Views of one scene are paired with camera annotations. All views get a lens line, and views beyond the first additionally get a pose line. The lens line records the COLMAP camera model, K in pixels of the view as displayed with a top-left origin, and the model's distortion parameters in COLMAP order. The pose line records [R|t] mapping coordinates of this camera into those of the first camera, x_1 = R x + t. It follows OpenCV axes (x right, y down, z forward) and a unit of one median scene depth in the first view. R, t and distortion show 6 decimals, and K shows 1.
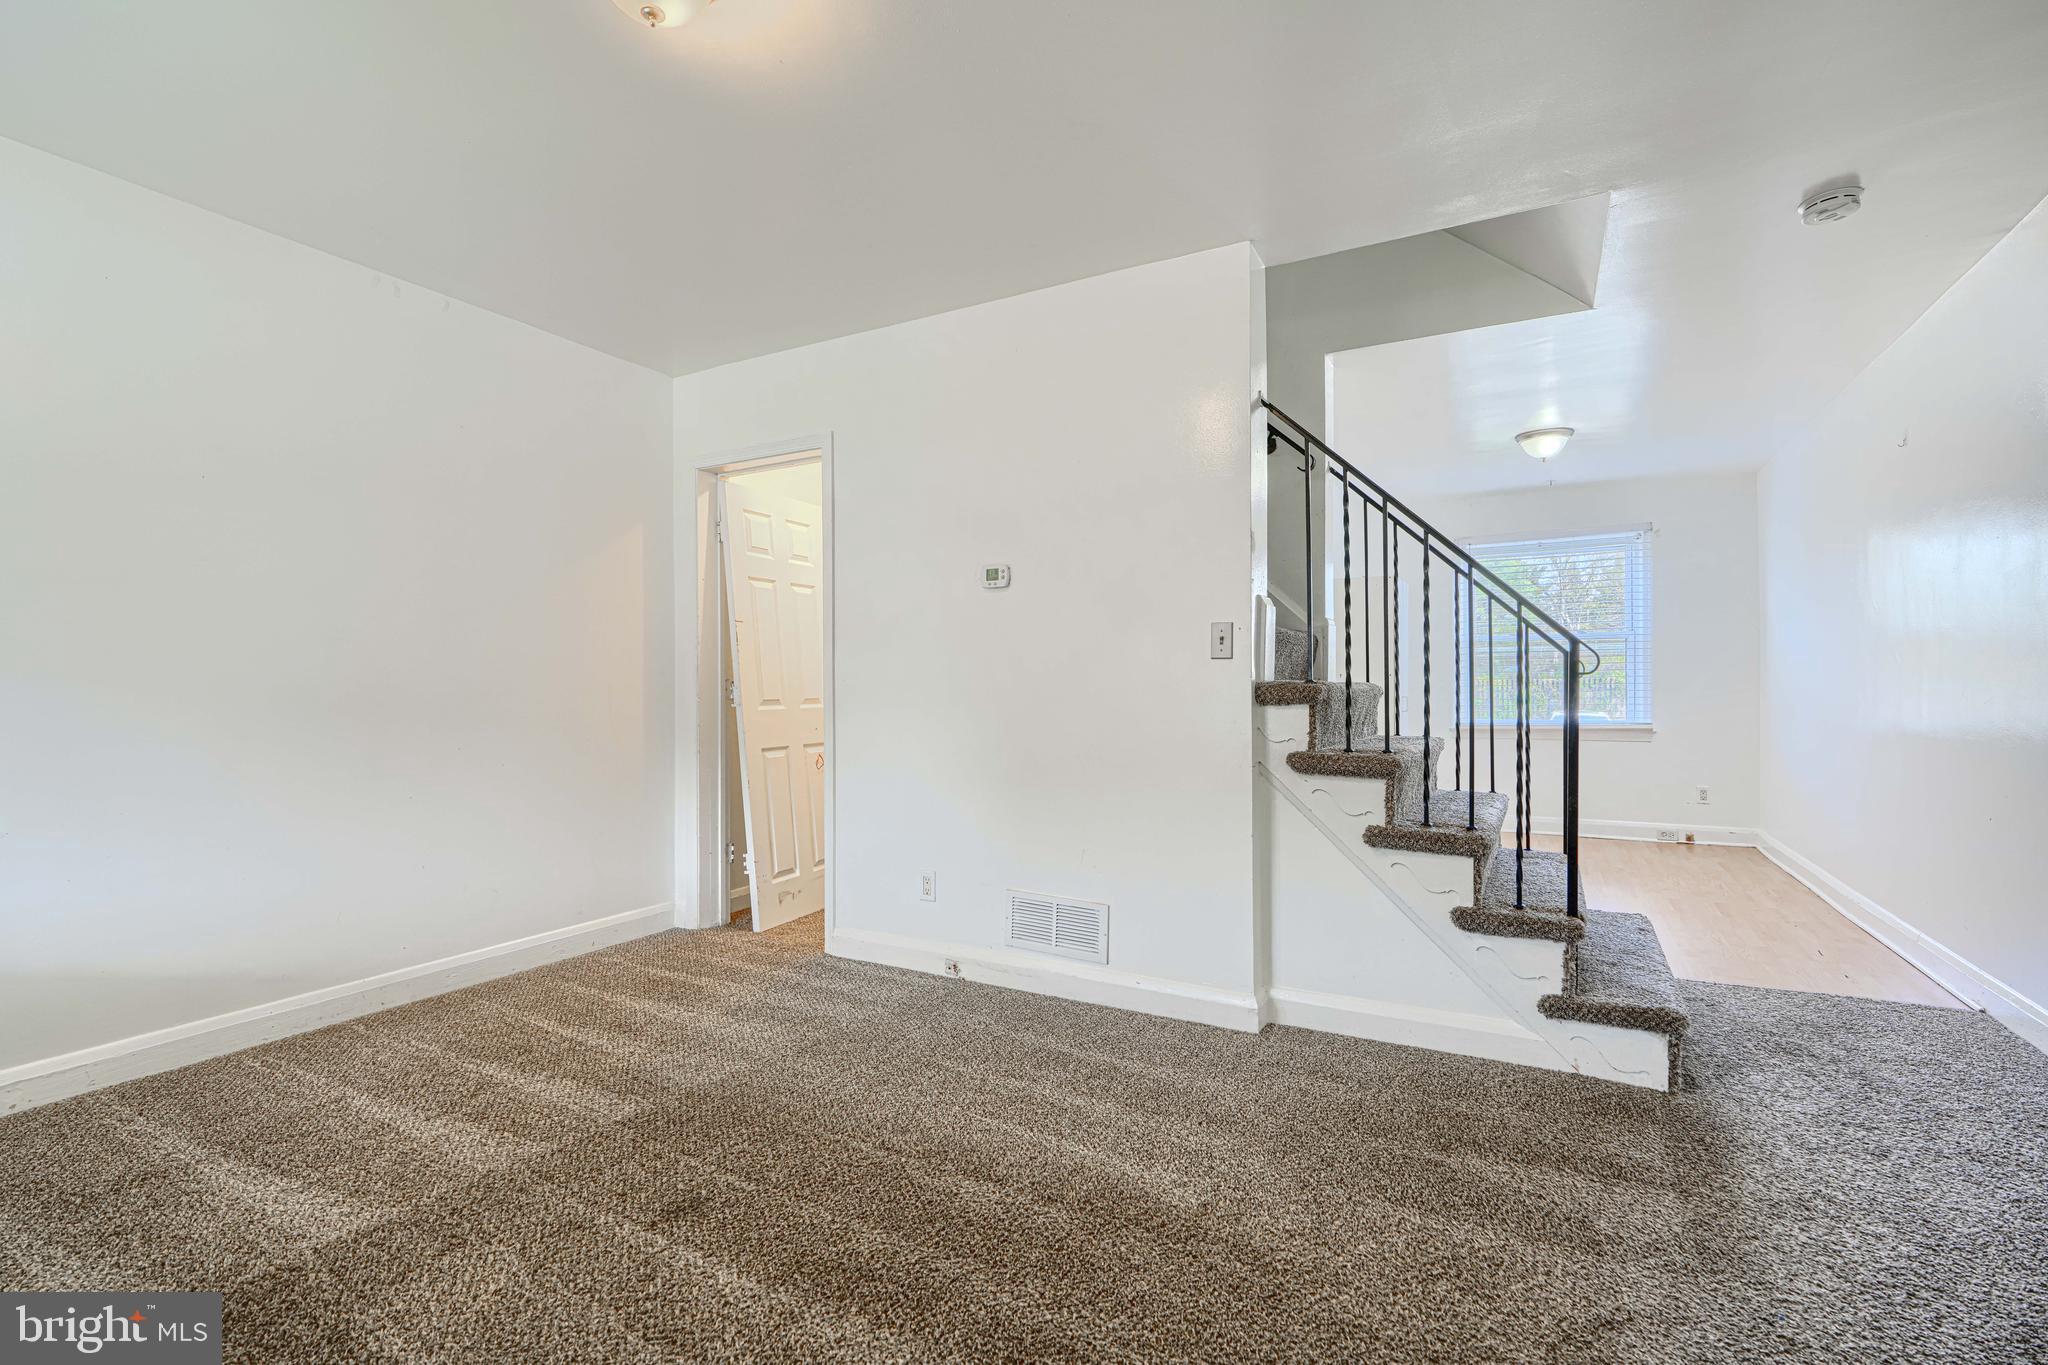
lens RADIAL K [[934.0, 0, 1006.8], [0, 934.0, 682.8], [0, 0, 1]] dist [0.000598, -0.000014]
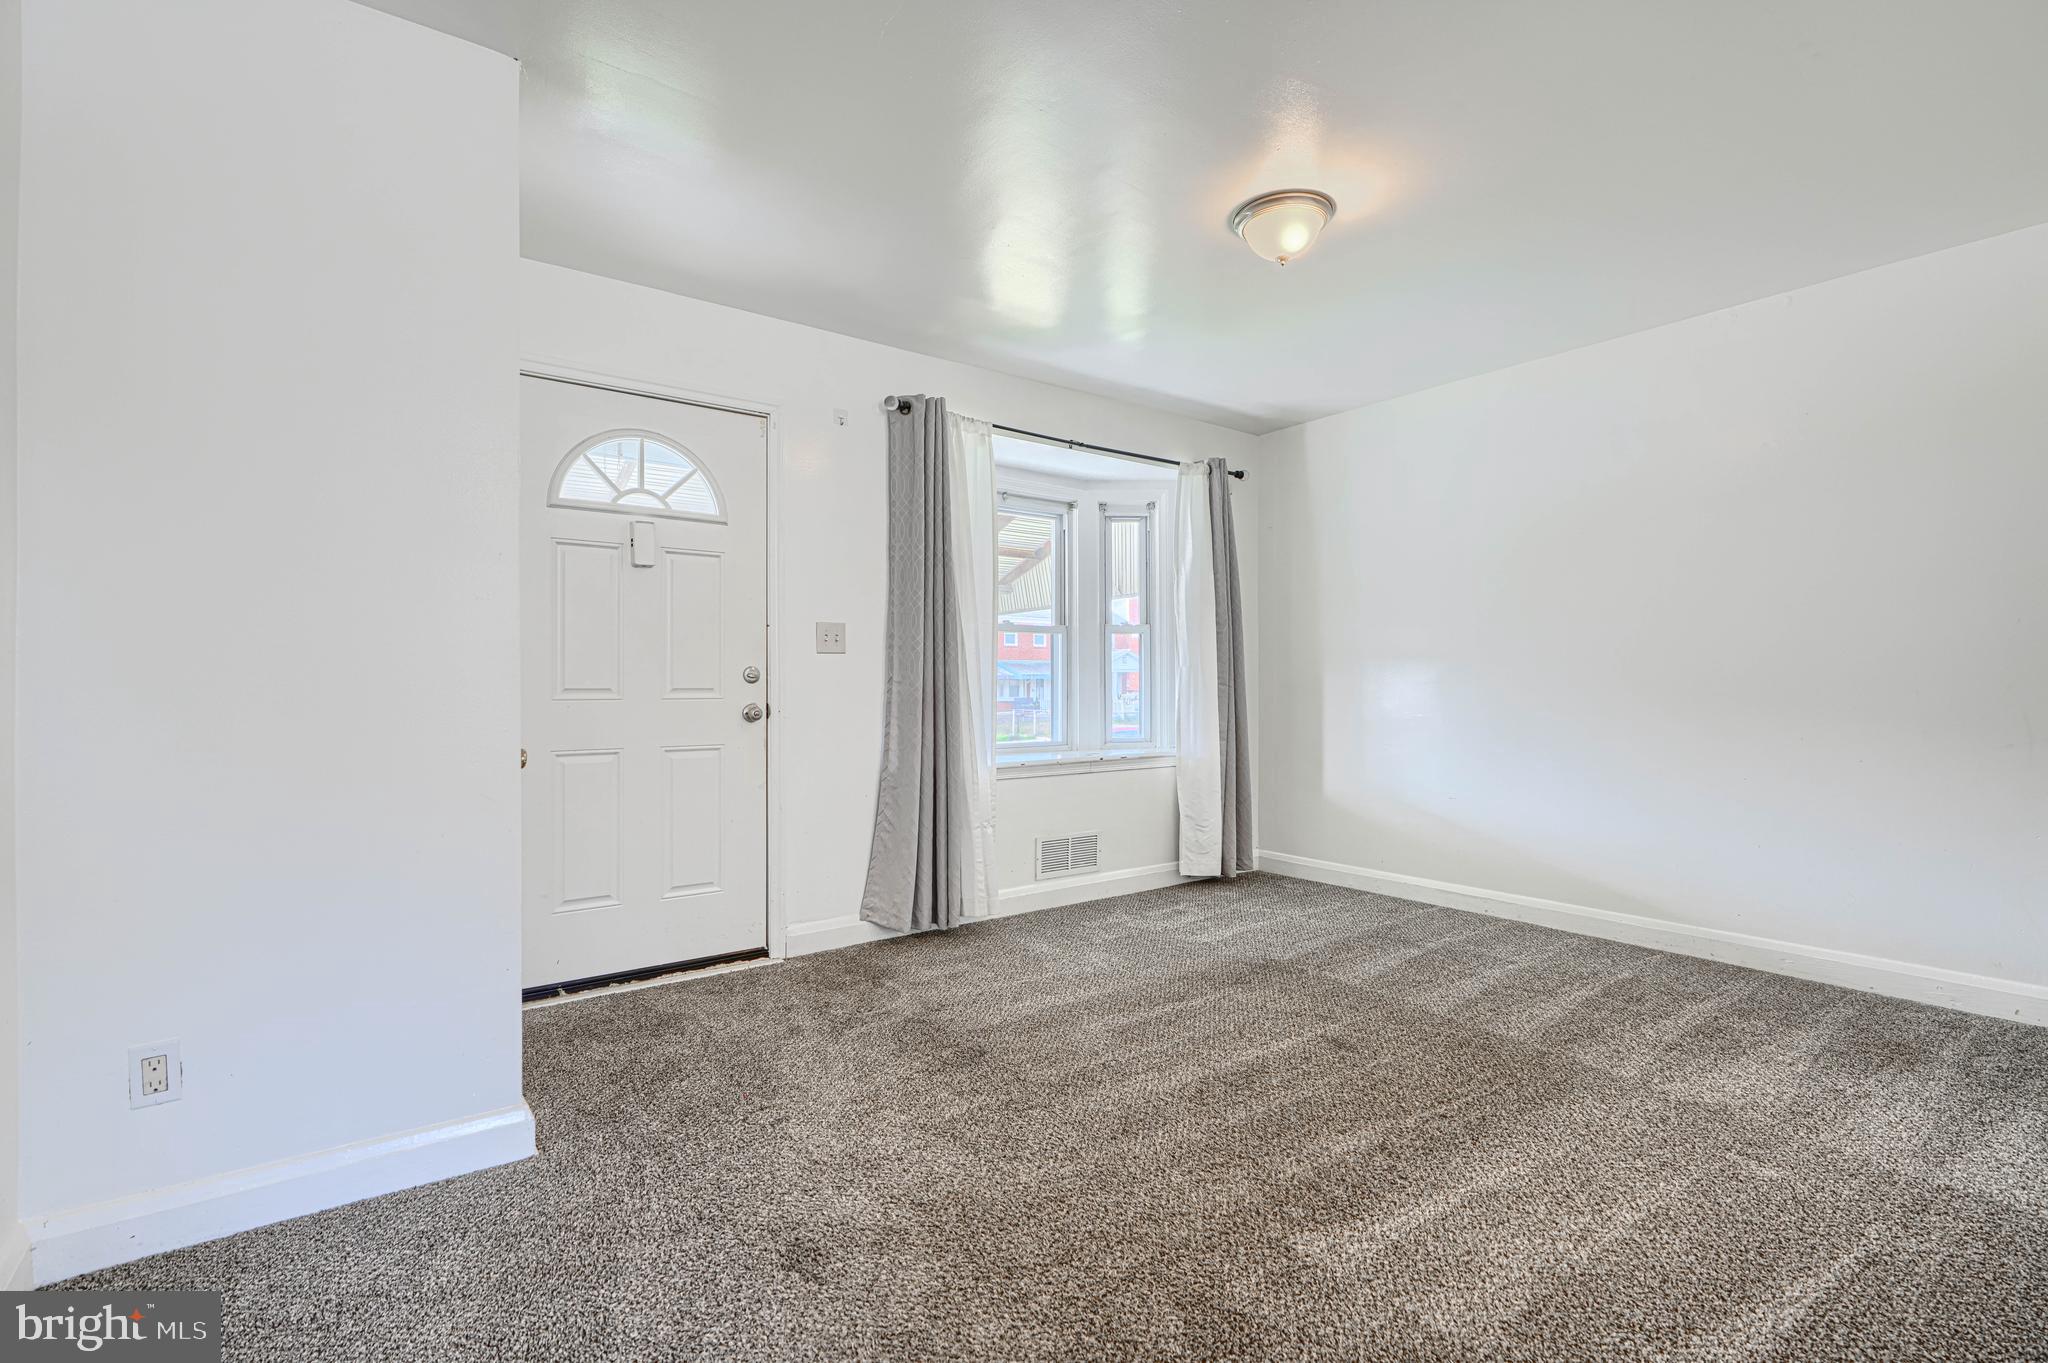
lens RADIAL K [[930.9, 0, 1020.2], [0, 930.9, 695.4], [0, 0, 1]] dist [0.000686, -0.000459]
pose [[-0.403462, 0.020908, -0.914758, 0.775373], [0.008555, 0.999781, 0.019078, 0.001186], [0.914957, -0.000128, -0.403552, 0.769696]]
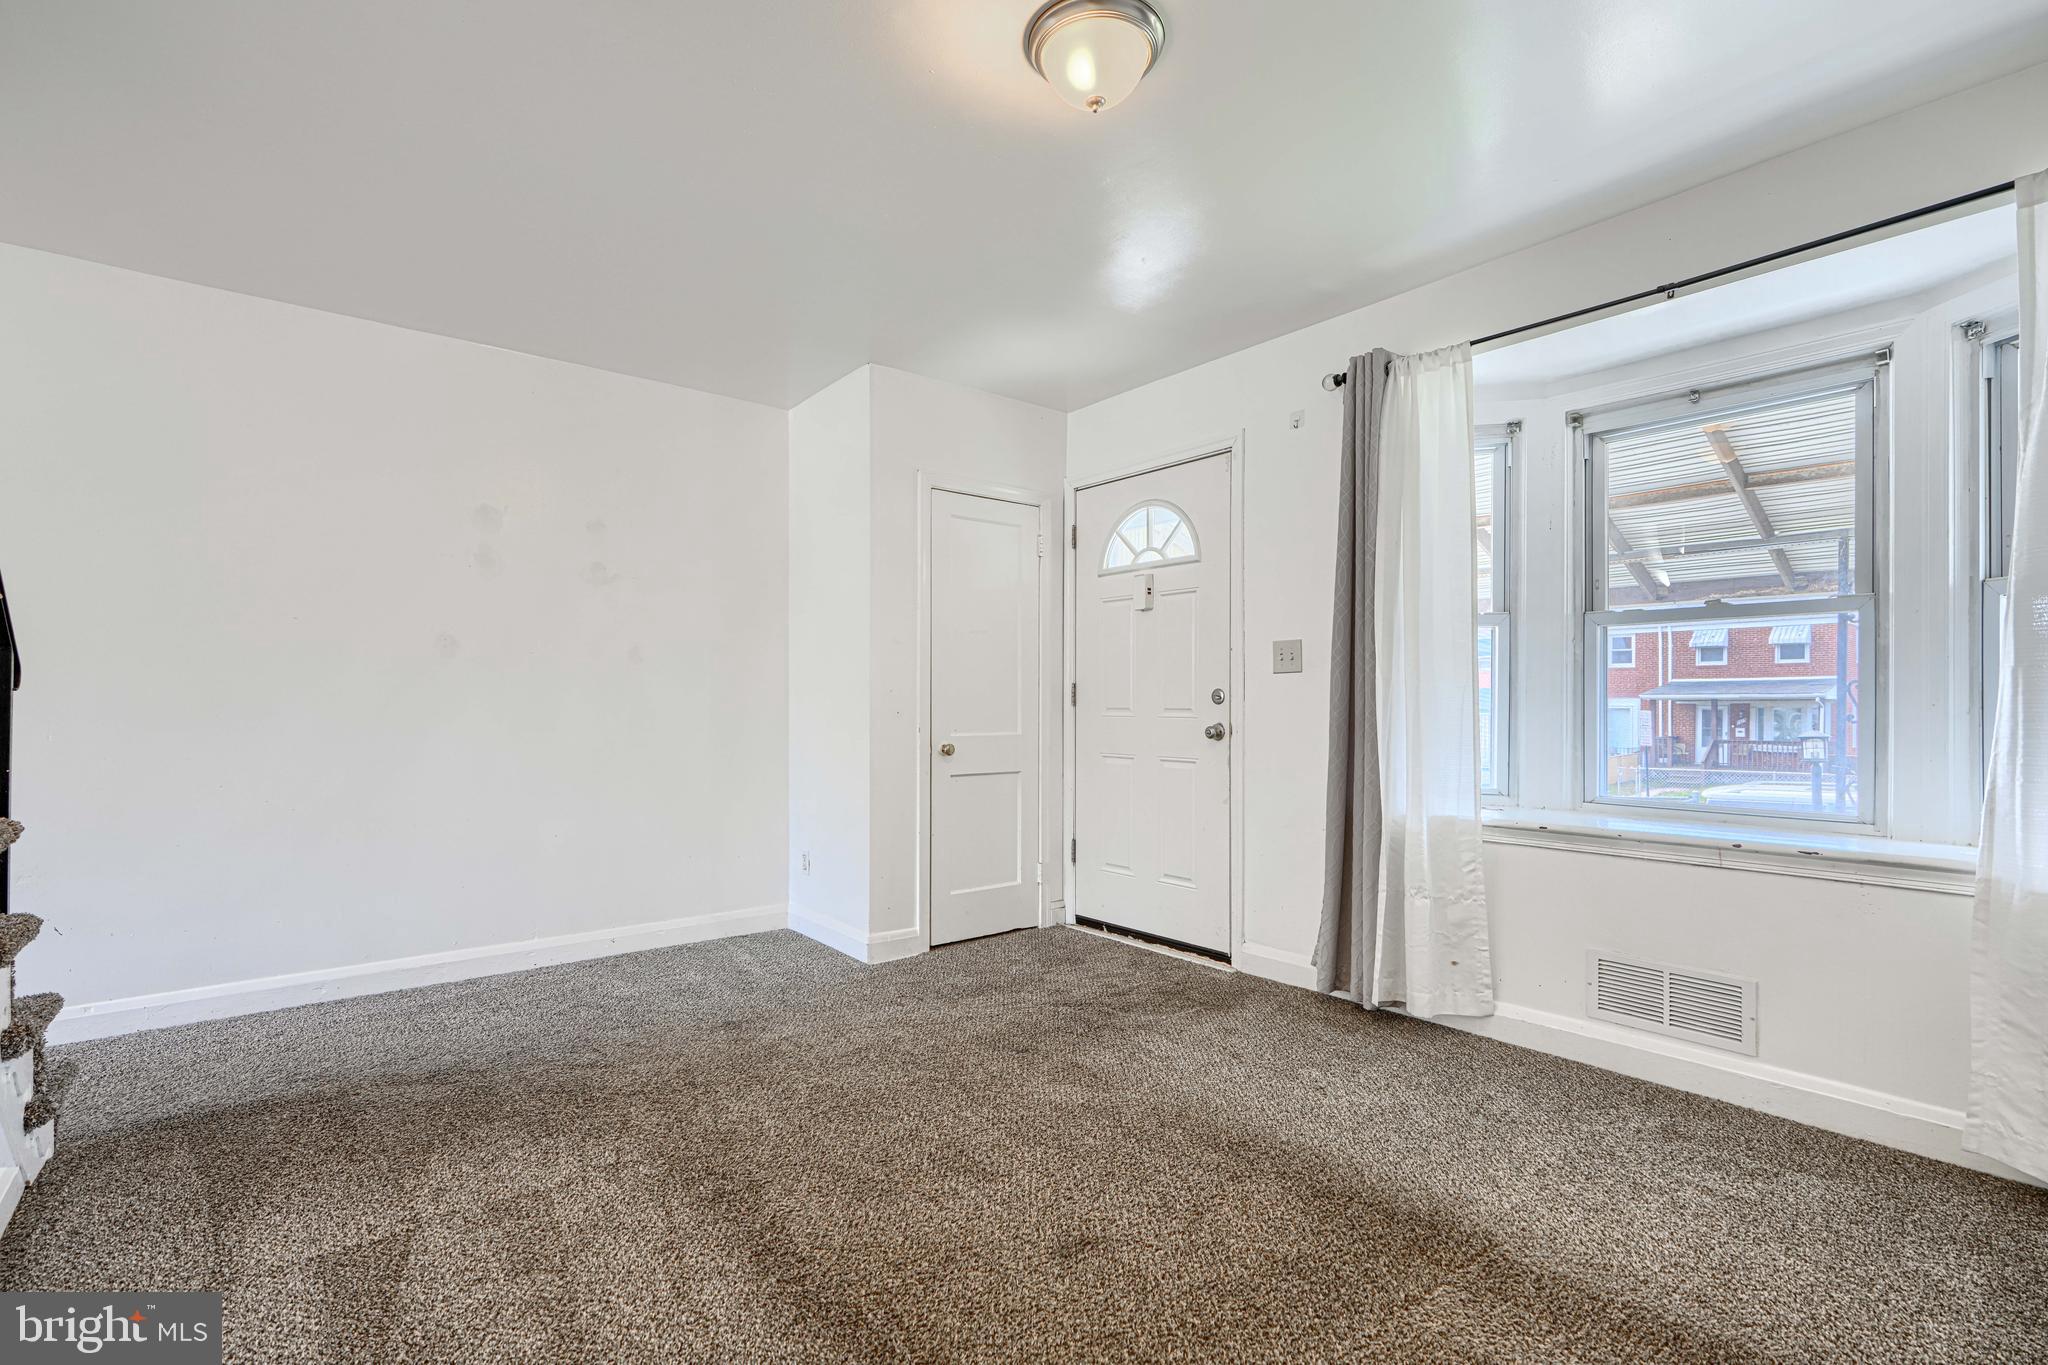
lens RADIAL K [[945.3, 0, 1018.2], [0, 945.3, 708.5], [0, 0, 1]] dist [0.003667, -0.000036]
pose [[-0.929787, 0.007329, 0.368024, -0.434000], [0.007507, 0.999971, -0.000948, 0.011418], [-0.368021, 0.001881, -0.929816, 1.302311]]
